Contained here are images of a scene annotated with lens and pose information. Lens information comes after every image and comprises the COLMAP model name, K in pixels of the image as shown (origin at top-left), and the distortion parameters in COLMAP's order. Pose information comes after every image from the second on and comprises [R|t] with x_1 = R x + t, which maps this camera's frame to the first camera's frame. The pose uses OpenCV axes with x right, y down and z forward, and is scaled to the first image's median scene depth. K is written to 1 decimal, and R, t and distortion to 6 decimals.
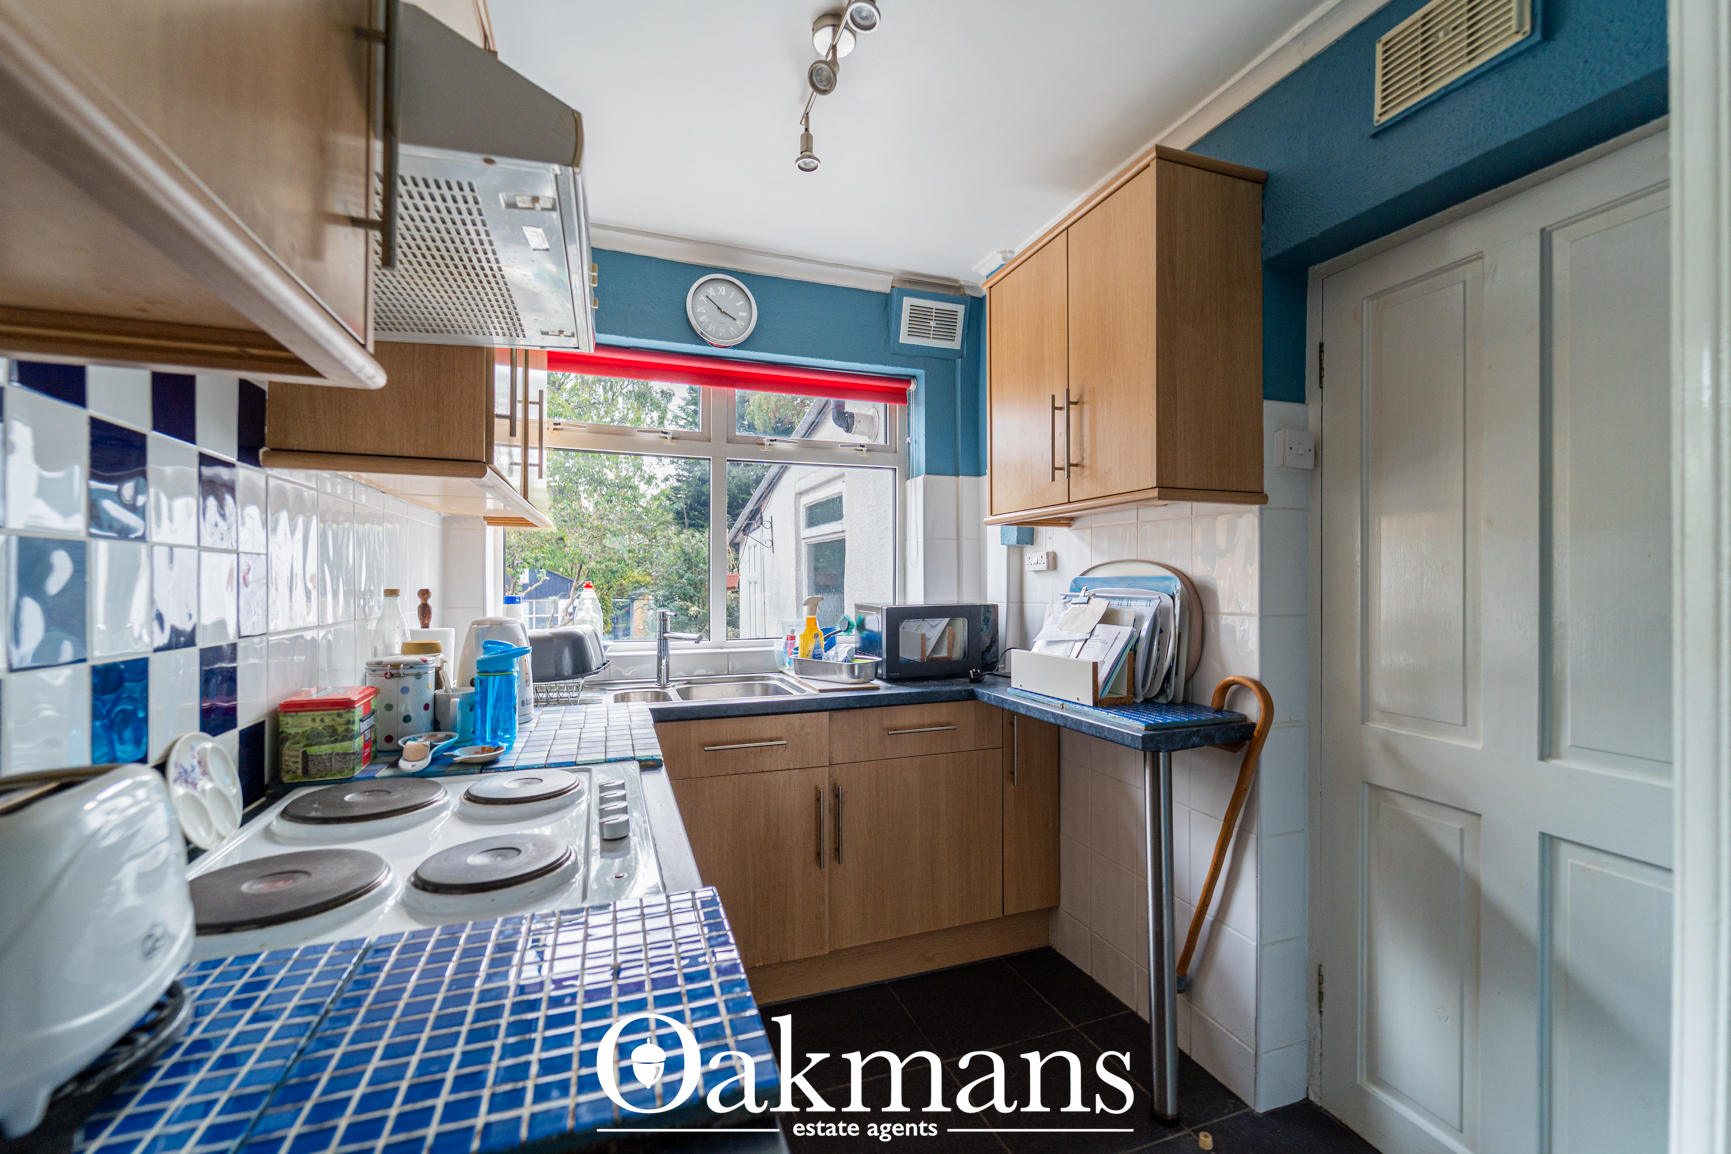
lens RADIAL K [[721.5, 0, 857.5], [0, 721.5, 580.7], [0, 0, 1]] dist [-0.002028, -0.000175]
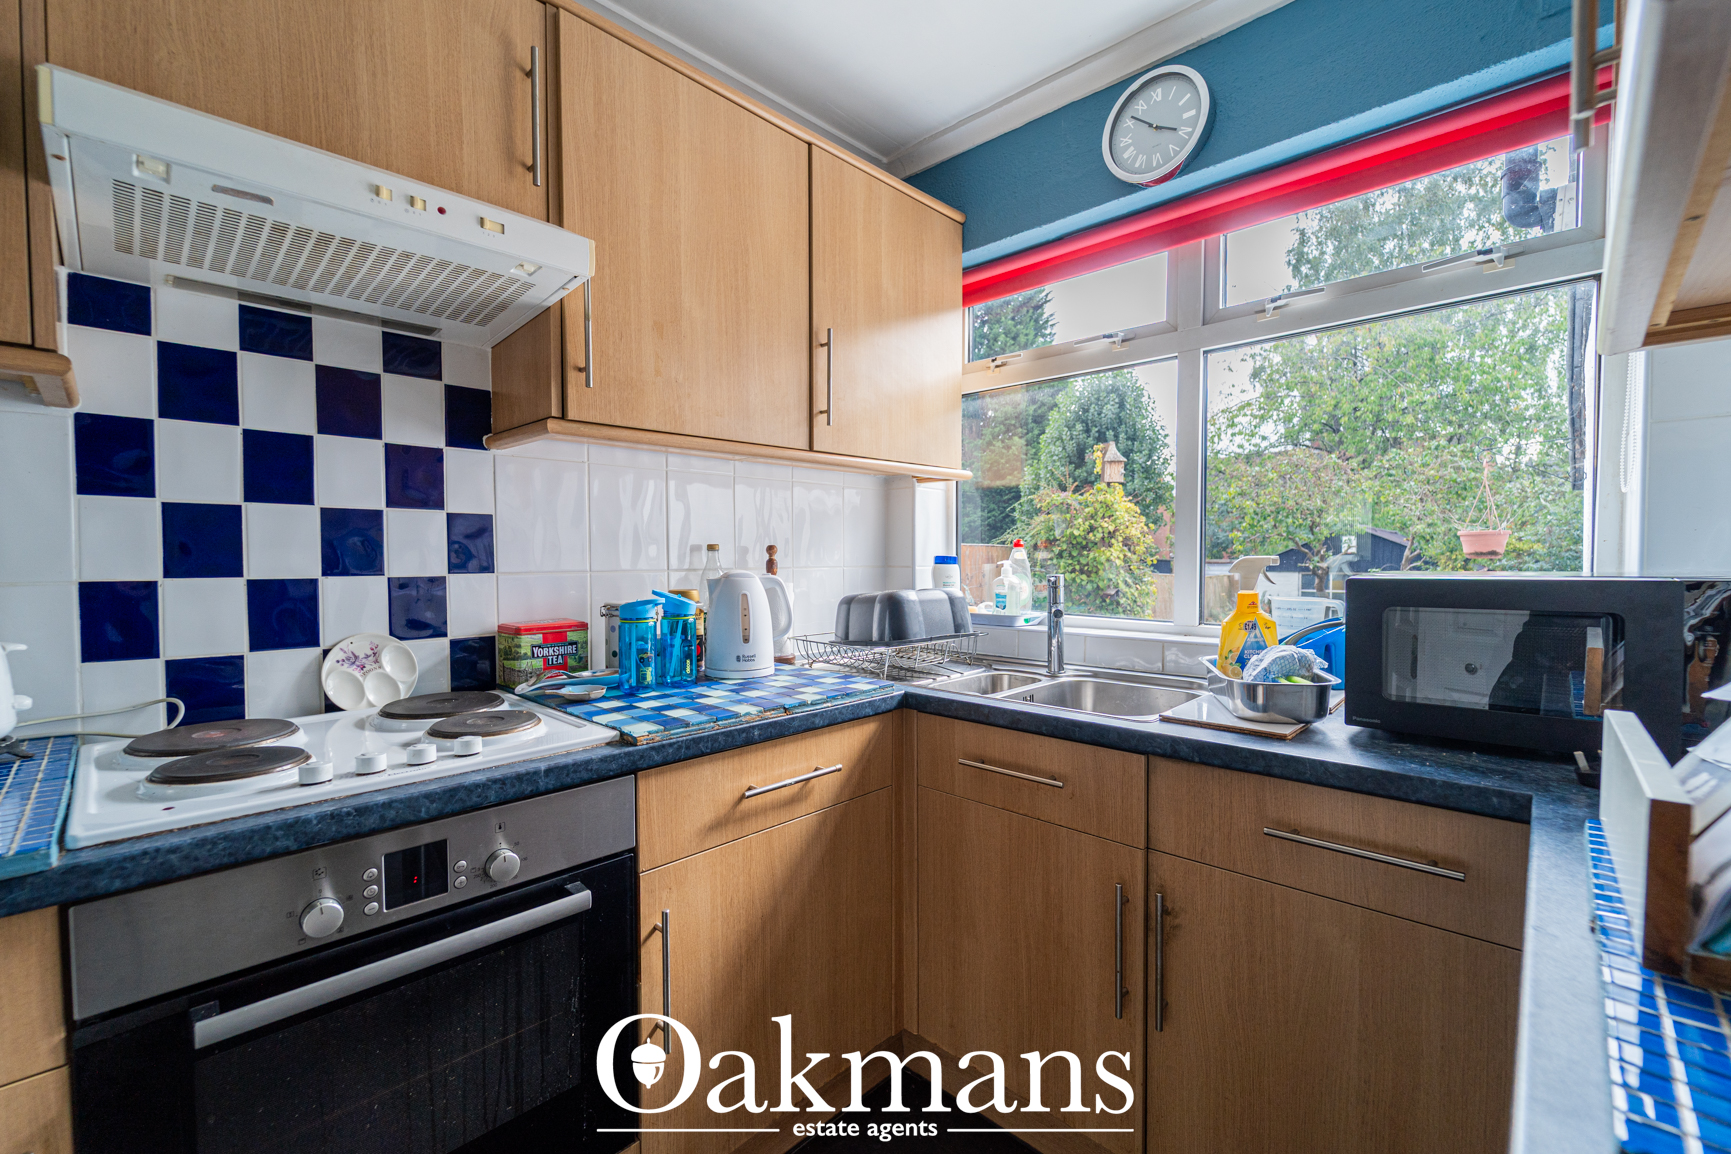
lens RADIAL K [[721.5, 0, 860.7], [0, 721.5, 581.0], [0, 0, 1]] dist [-0.002028, -0.000175]
pose [[0.436696, 0.031076, -0.899072, 0.340160], [0.004805, 0.999308, 0.036875, 0.020169], [0.899596, -0.020423, 0.436244, 0.511941]]
